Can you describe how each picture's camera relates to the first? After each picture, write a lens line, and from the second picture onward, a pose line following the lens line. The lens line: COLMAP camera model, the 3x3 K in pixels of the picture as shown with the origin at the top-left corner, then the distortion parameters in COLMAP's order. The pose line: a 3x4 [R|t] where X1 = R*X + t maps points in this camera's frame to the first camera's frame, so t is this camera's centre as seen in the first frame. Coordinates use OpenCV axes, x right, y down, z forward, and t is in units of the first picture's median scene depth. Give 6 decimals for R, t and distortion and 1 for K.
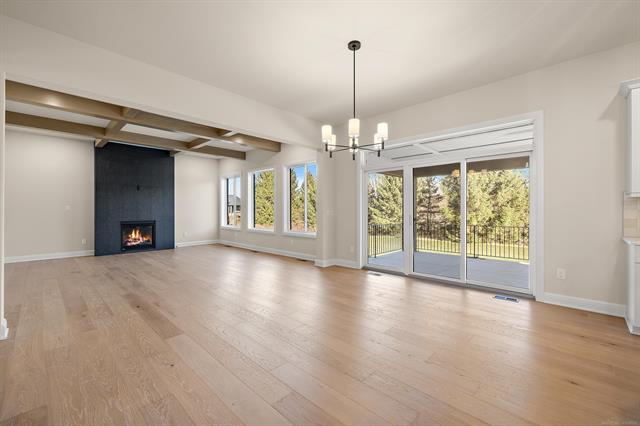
lens RADIAL K [[267.7, 0, 320.0], [0, 267.7, 213.0], [0, 0, 1]] dist [-0.000036, -0.000153]
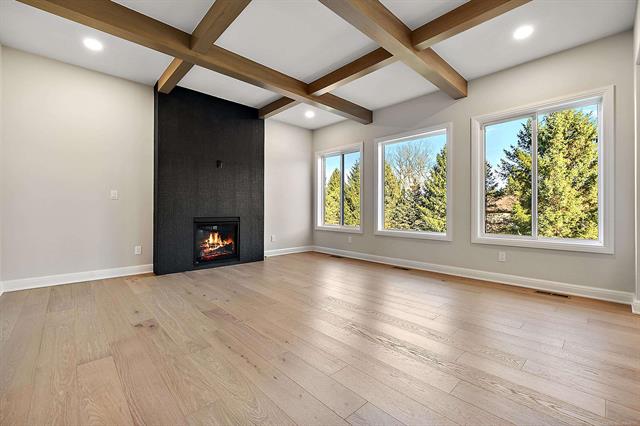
lens RADIAL K [[271.4, 0, 320.0], [0, 271.4, 213.0], [0, 0, 1]] dist [0.014932, 0.000112]
pose [[0.998348, 0.003021, -0.057378, -0.385397], [-0.003124, 0.999994, -0.001706, 0.019583], [0.057372, 0.001883, 0.998351, 0.360547]]
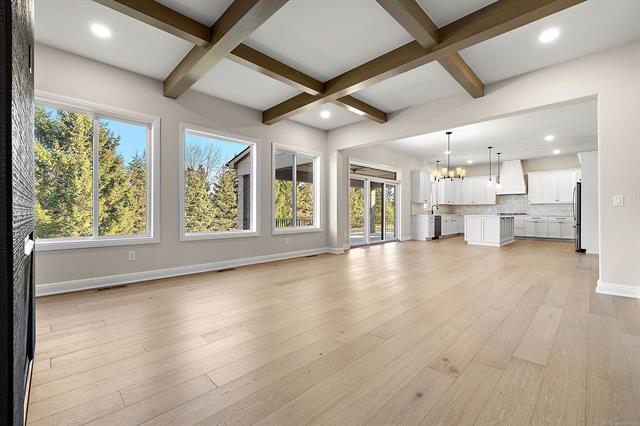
lens RADIAL K [[267.7, 0, 320.0], [0, 267.7, 213.0], [0, 0, 1]] dist [-0.000036, -0.000153]
pose [[0.026784, -0.002377, 0.999638, -0.850908], [0.008719, 0.999960, 0.002145, 0.018594], [-0.999603, 0.008659, 0.026804, 0.781012]]
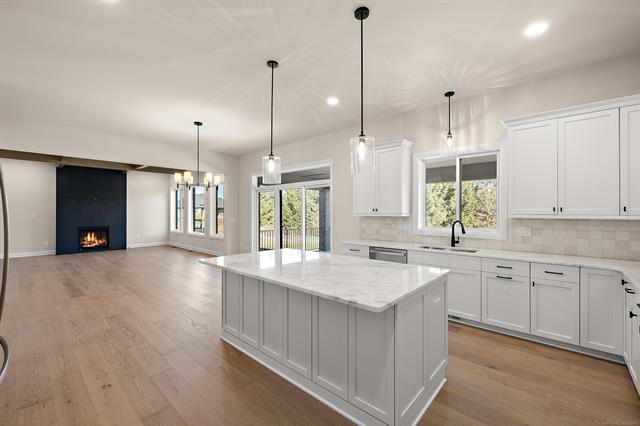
lens RADIAL K [[267.7, 0, 320.0], [0, 267.7, 213.0], [0, 0, 1]] dist [-0.000036, -0.000153]
pose [[0.999520, 0.000723, 0.030961, 0.310227], [-0.000495, 0.999973, -0.007359, -0.023646], [-0.030966, 0.007340, 0.999493, -0.253765]]
